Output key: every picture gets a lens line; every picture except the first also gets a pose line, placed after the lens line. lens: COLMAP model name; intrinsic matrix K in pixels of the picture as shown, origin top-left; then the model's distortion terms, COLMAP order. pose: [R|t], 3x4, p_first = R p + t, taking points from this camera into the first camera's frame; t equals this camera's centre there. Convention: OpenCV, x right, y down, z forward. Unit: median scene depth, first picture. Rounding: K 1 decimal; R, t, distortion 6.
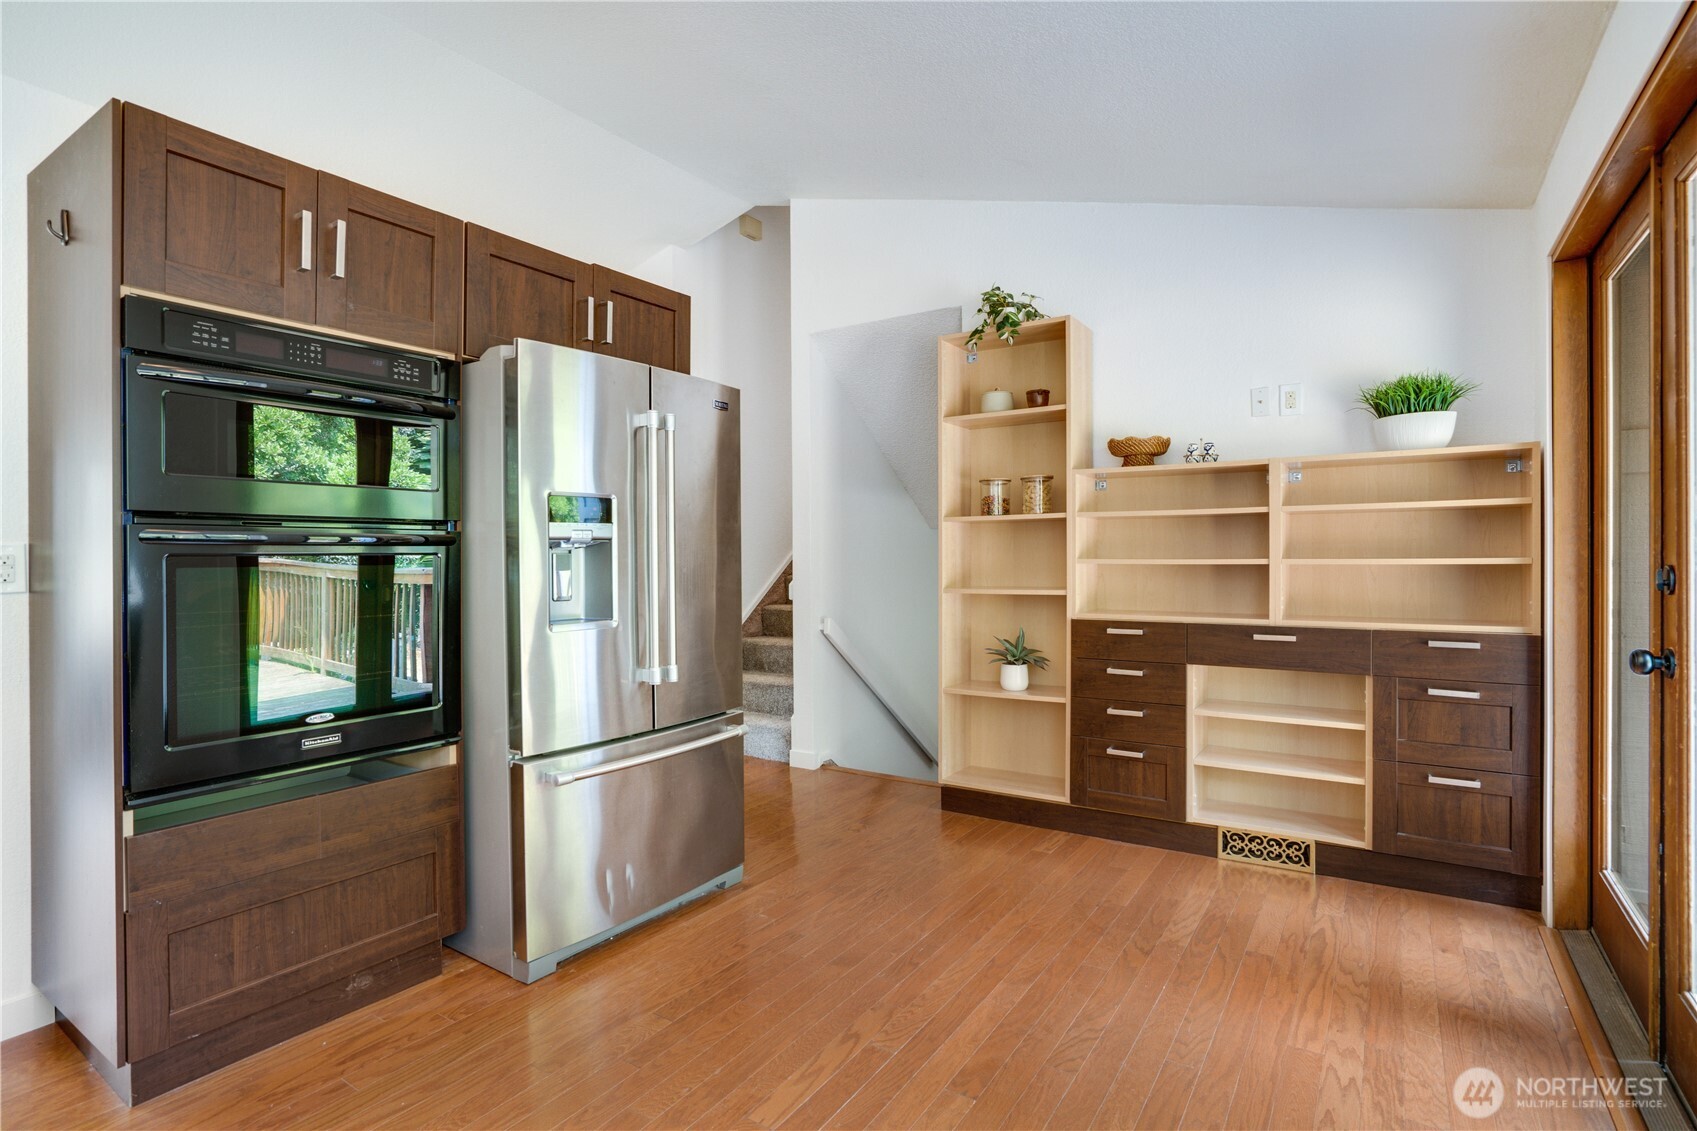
lens RADIAL K [[849.1, 0, 848.5], [0, 849.1, 565.5], [0, 0, 1]] dist [-0.074294, 0.043563]
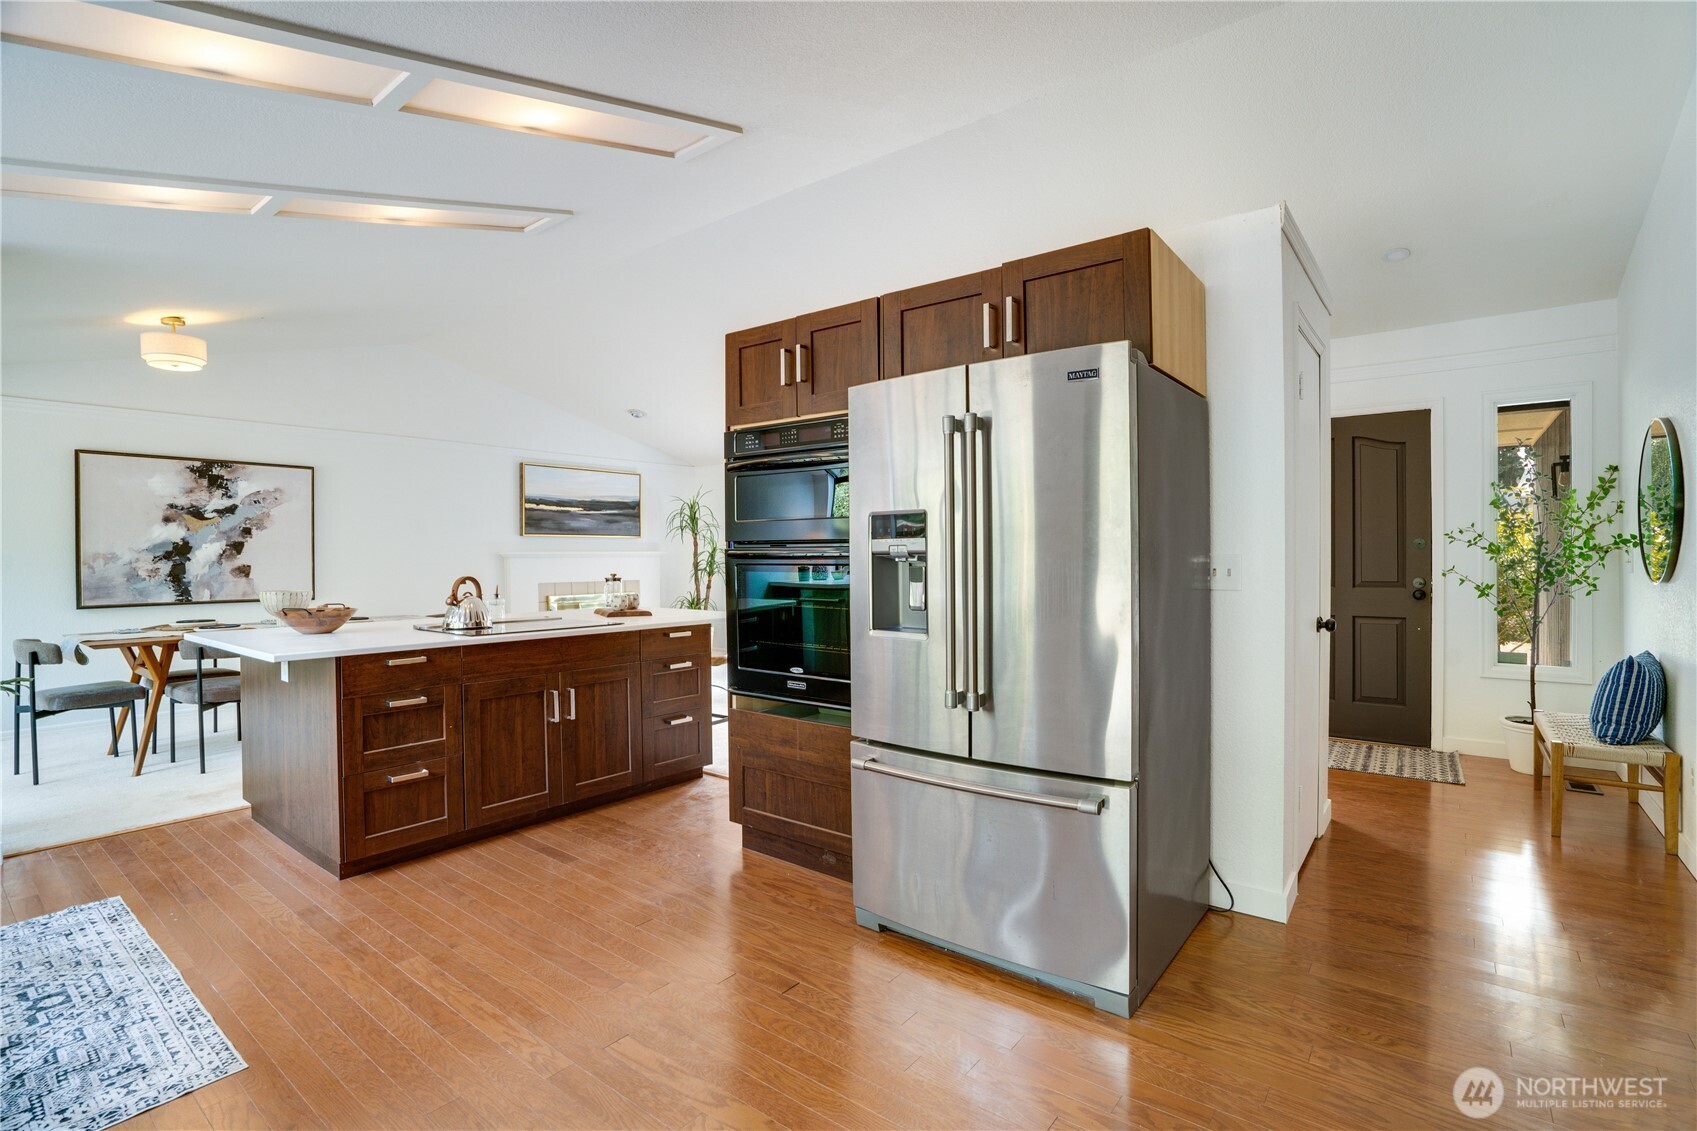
lens RADIAL K [[790.4, 0, 818.7], [0, 790.4, 564.0], [0, 0, 1]] dist [-0.062908, 0.023511]
pose [[-0.099277, 0.022695, -0.994801, 0.530099], [-0.005331, 0.999713, 0.023339, -0.031563], [0.995046, 0.007621, -0.099127, 0.760942]]
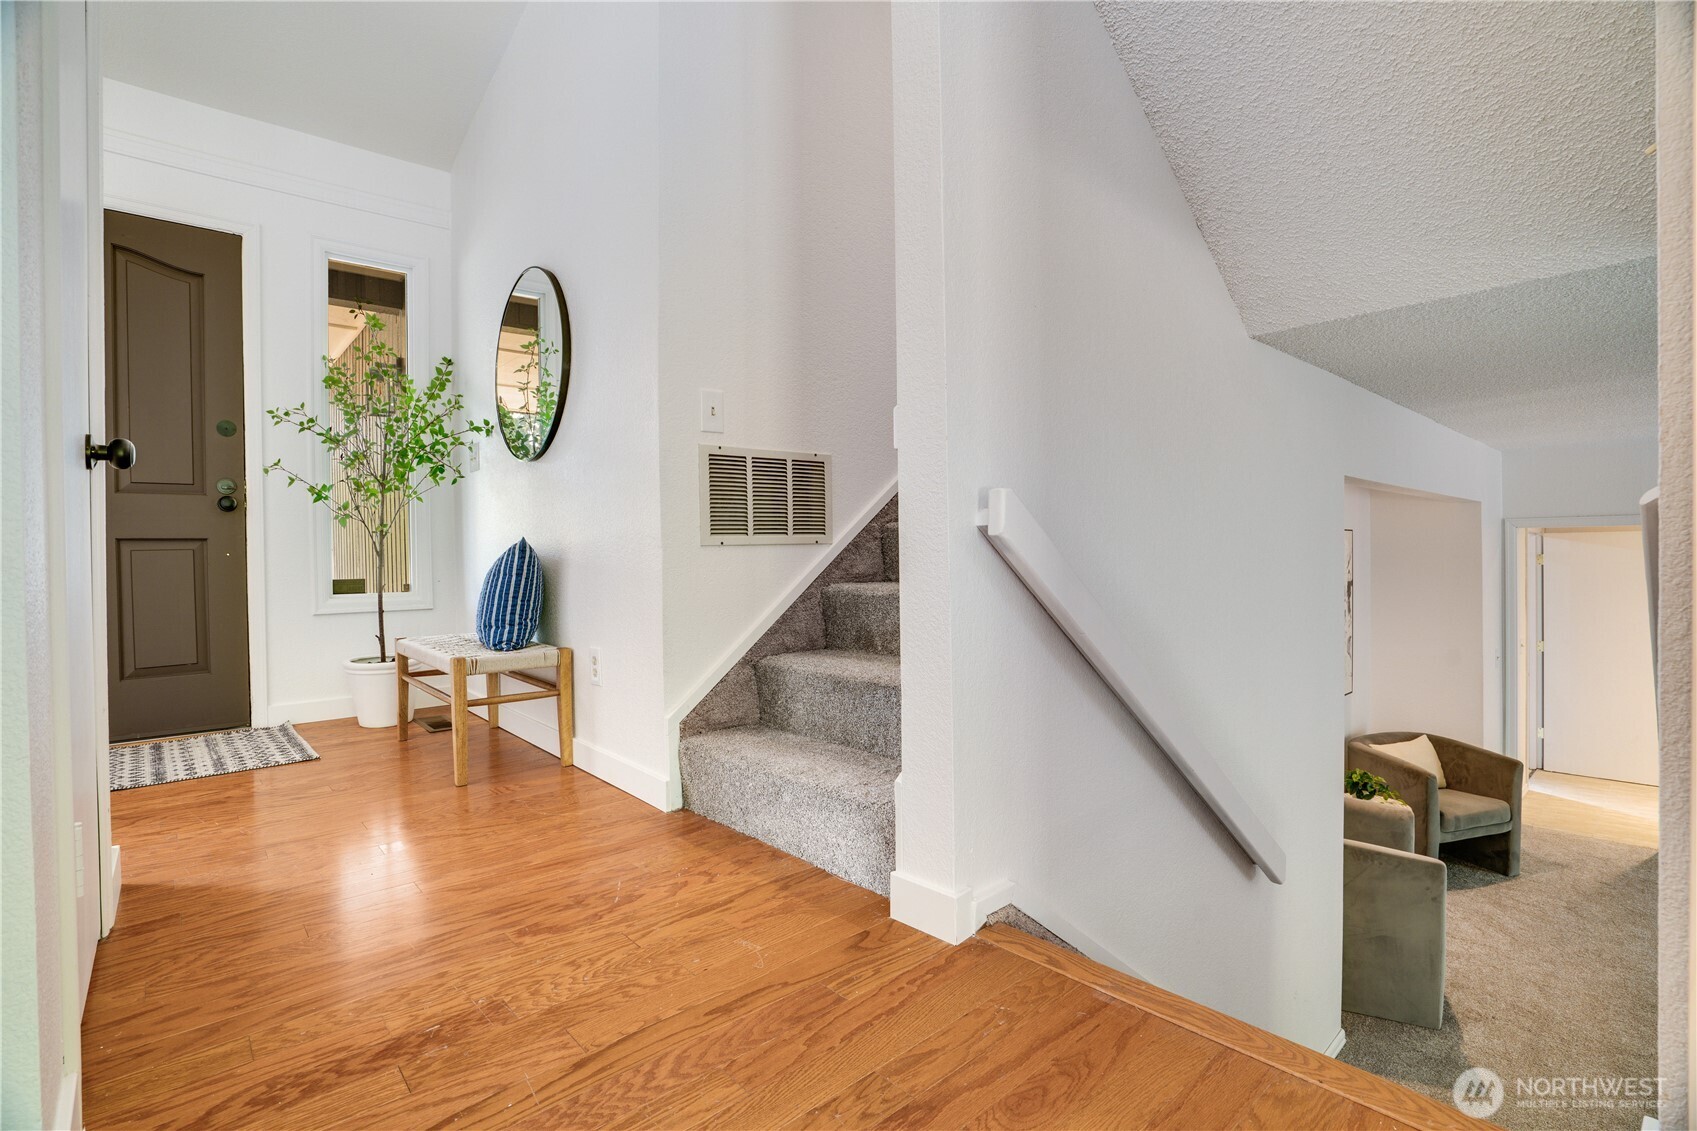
lens RADIAL K [[788.3, 0, 854.5], [0, 788.3, 566.9], [0, 0, 1]] dist [-0.056085, 0.020807]
pose [[0.967645, 0.001725, -0.252310, -0.001921], [-0.000926, 0.999994, 0.003289, 0.132206], [0.252314, -0.002949, 0.967641, 1.002487]]
